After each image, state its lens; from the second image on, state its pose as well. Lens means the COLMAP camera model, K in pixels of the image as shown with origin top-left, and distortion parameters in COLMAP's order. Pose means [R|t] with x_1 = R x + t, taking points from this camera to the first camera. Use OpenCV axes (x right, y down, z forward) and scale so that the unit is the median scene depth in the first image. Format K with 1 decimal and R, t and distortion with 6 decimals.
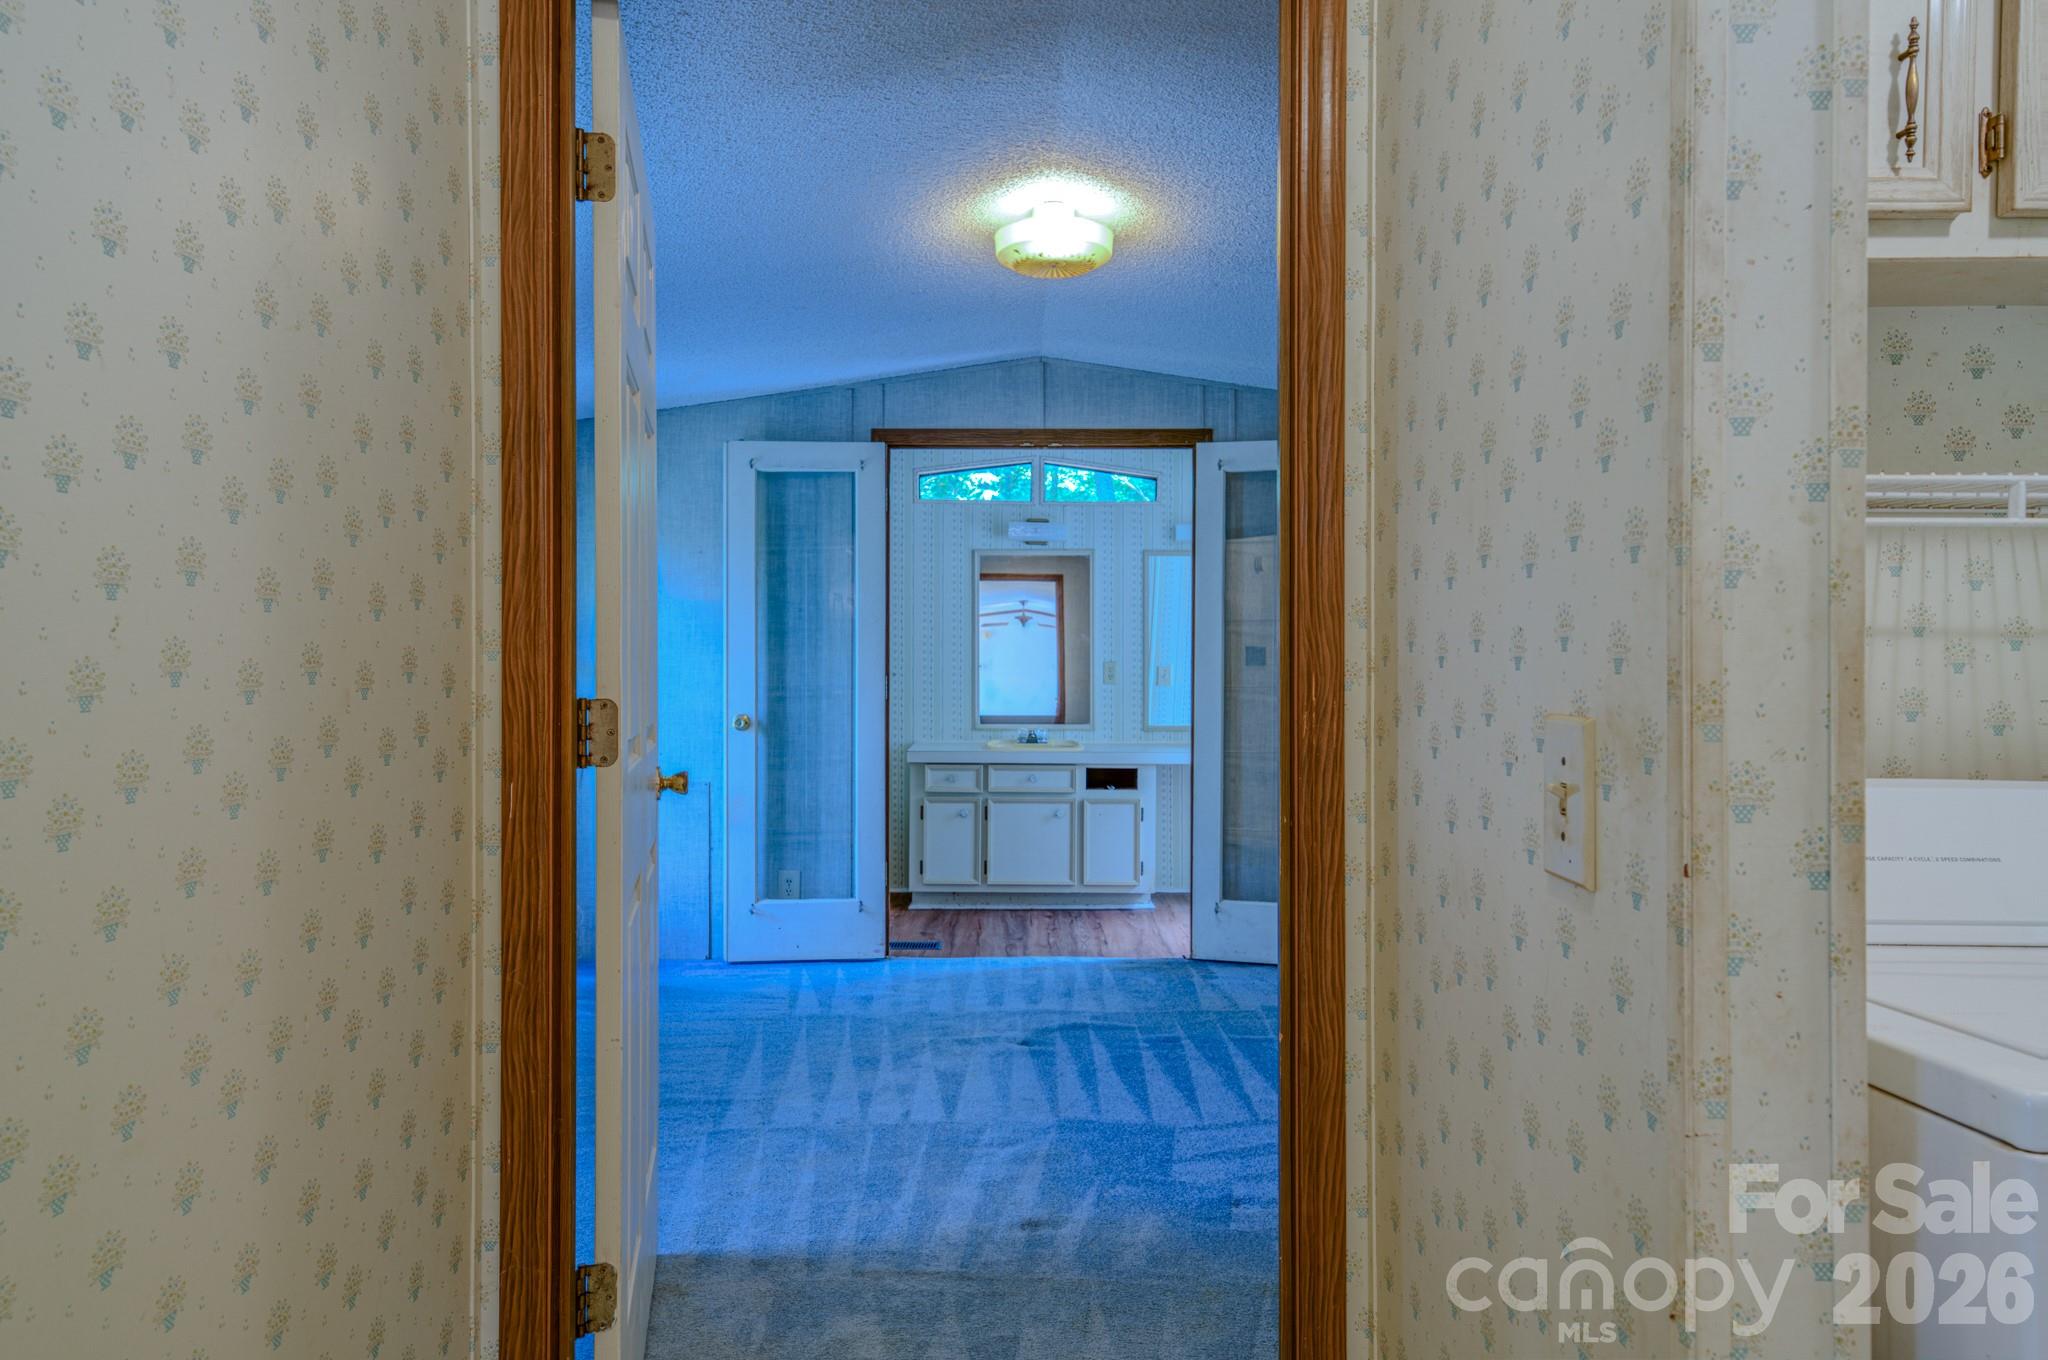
lens RADIAL K [[1324.7, 0, 1019.2], [0, 1324.7, 671.7], [0, 0, 1]] dist [0.026282, 0.000513]
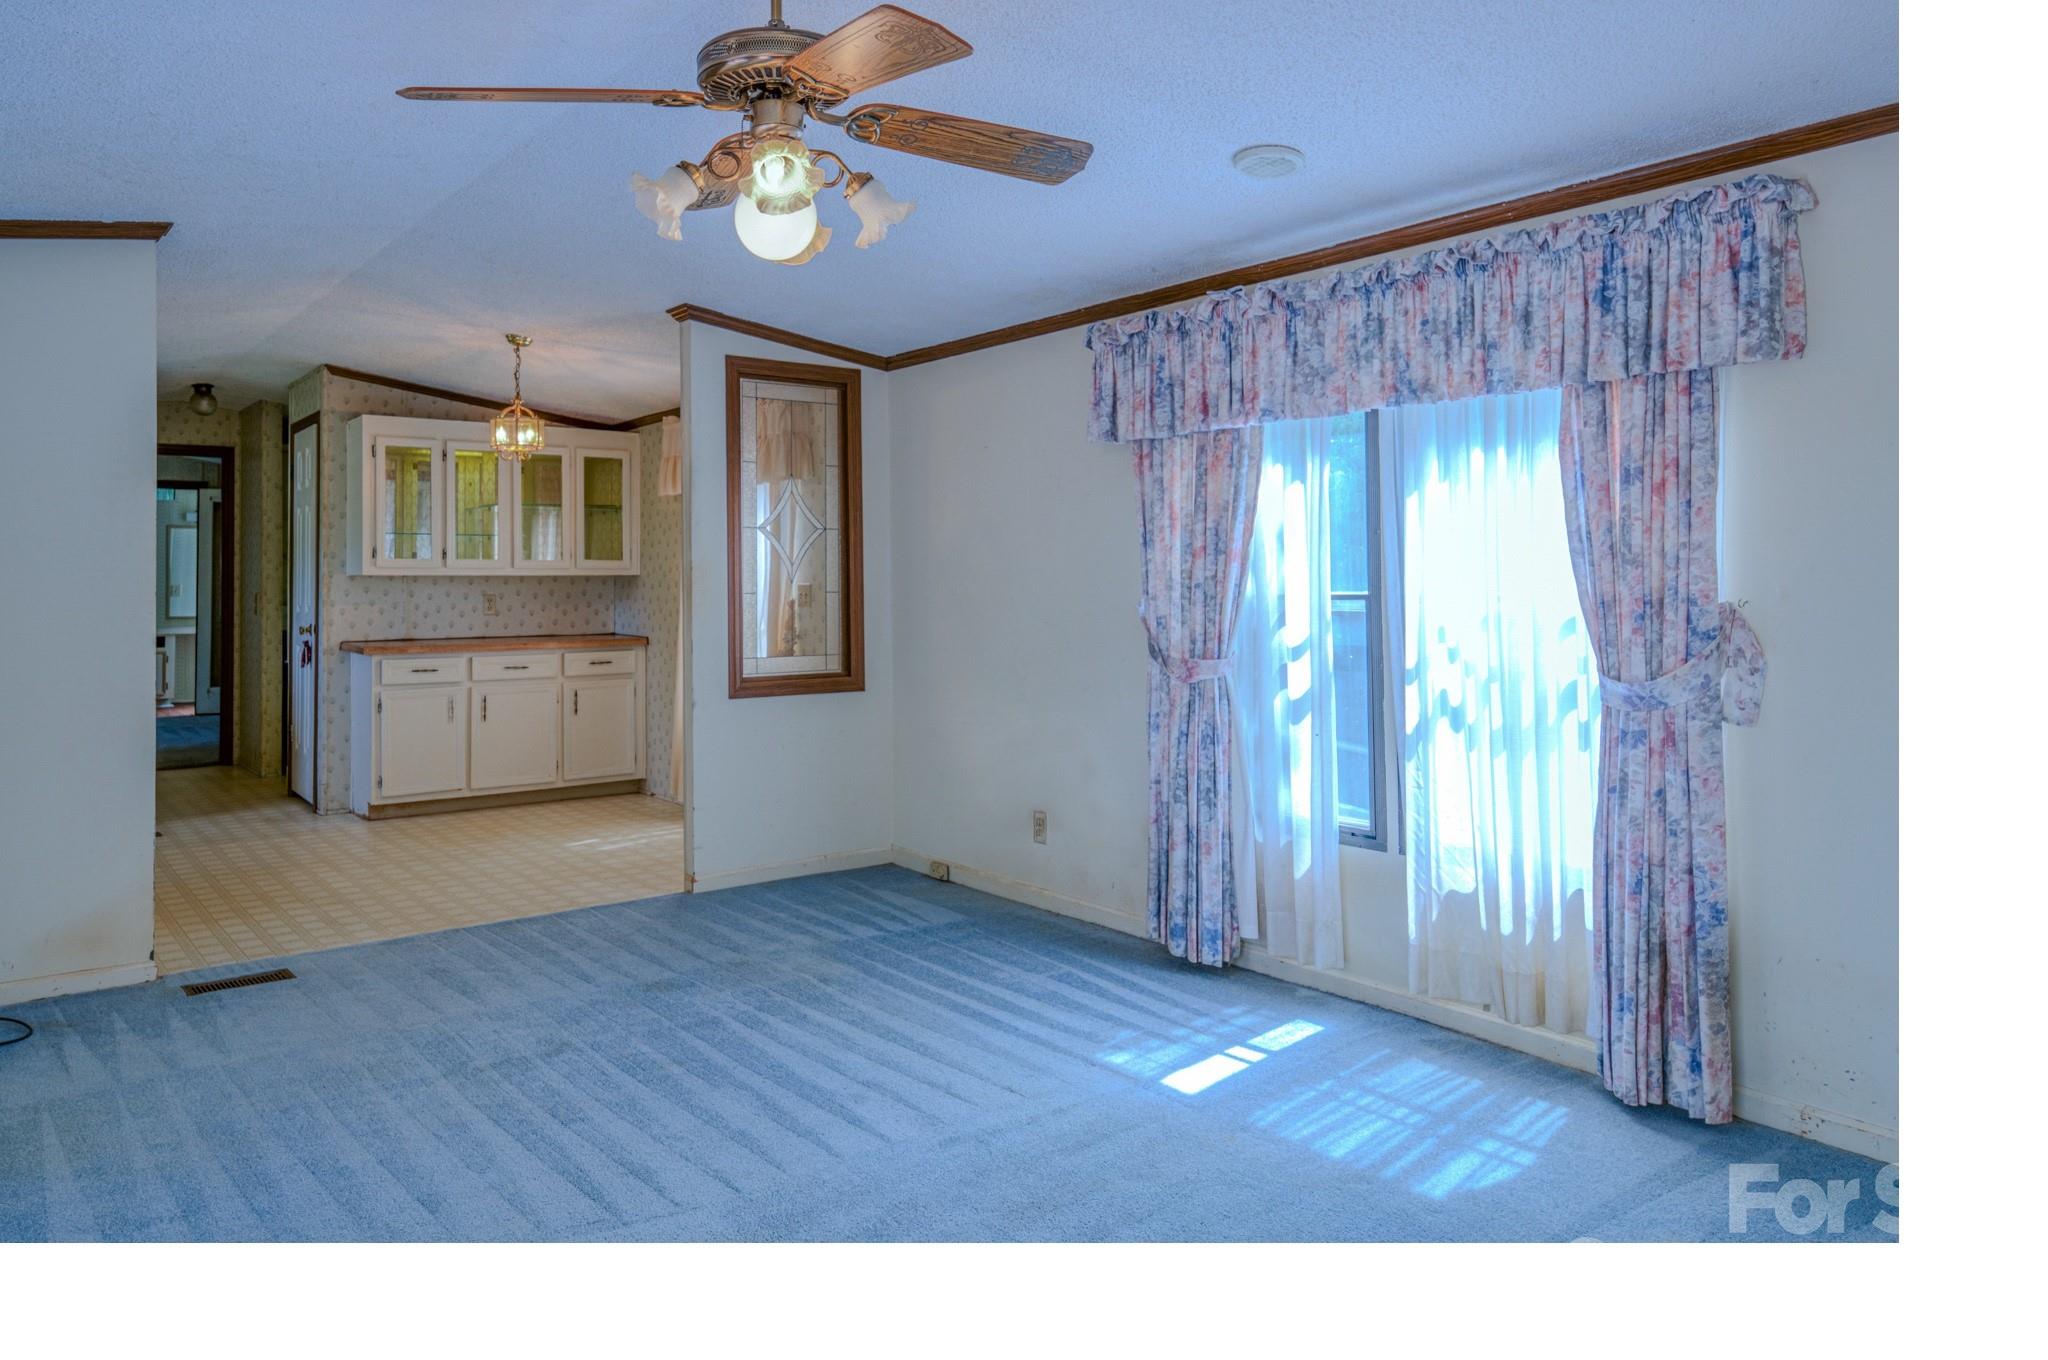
lens RADIAL K [[1335.0, 0, 885.7], [0, 1335.0, 553.2], [0, 0, 1]] dist [0.025413, -0.000365]
pose [[0.818690, 0.005133, 0.574213, -0.224556], [0.009351, 0.999708, -0.022268, 0.003136], [-0.574160, 0.023601, 0.818403, -1.556135]]
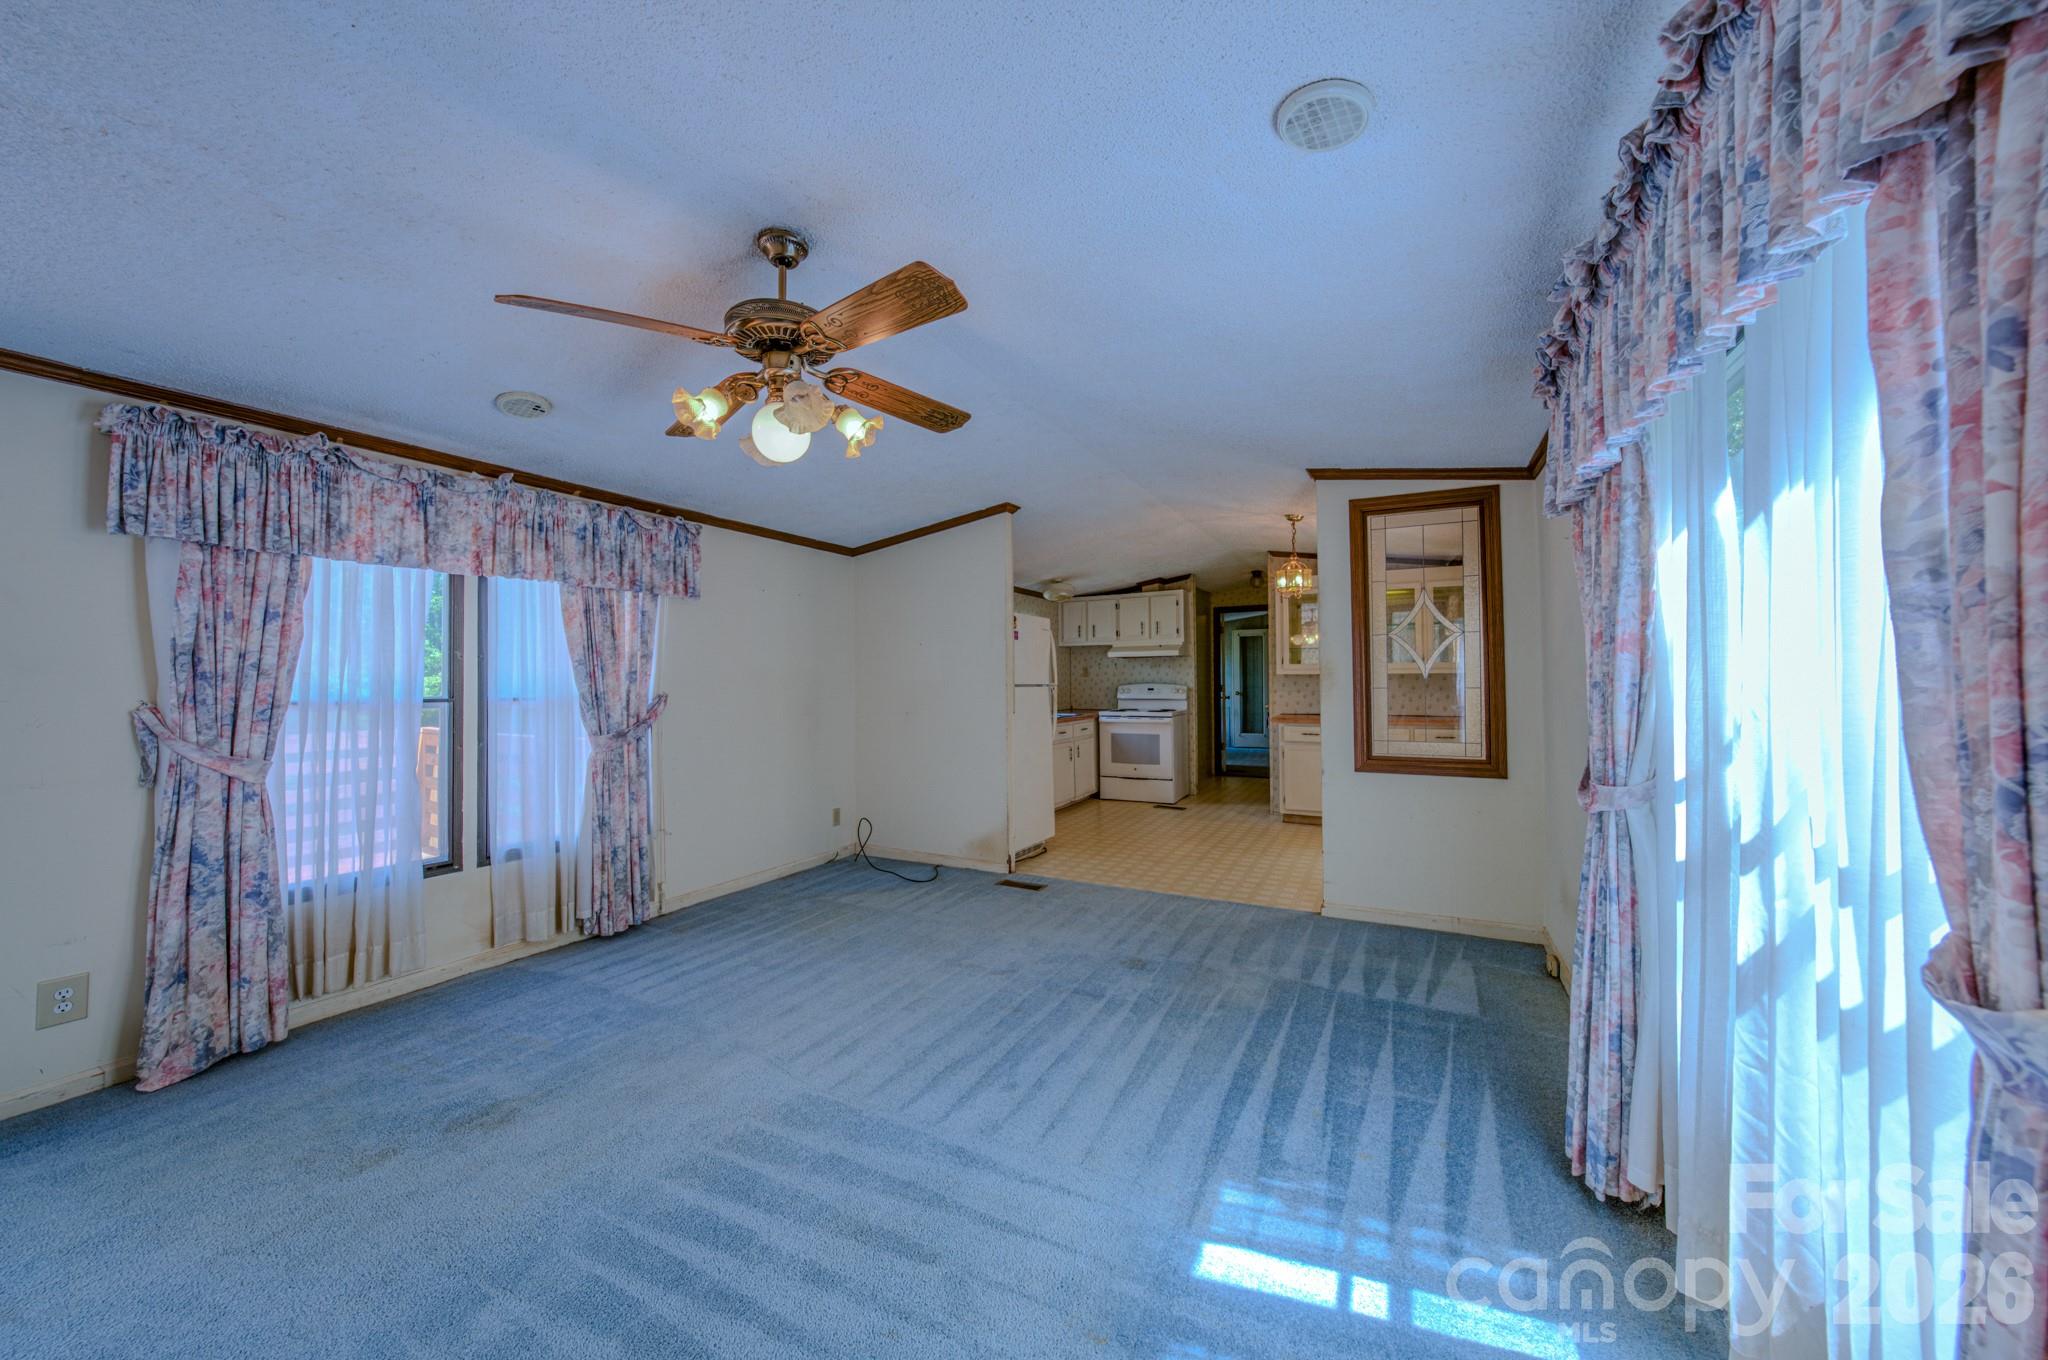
lens RADIAL K [[721.7, 0, 1024.4], [0, 721.7, 670.1], [0, 0, 1]] dist [-0.030352, 0.006639]
pose [[0.881145, -0.014942, -0.472609, 0.288066], [0.006321, 0.999783, -0.019825, 0.004324], [0.472803, 0.014482, 0.881049, -1.417475]]
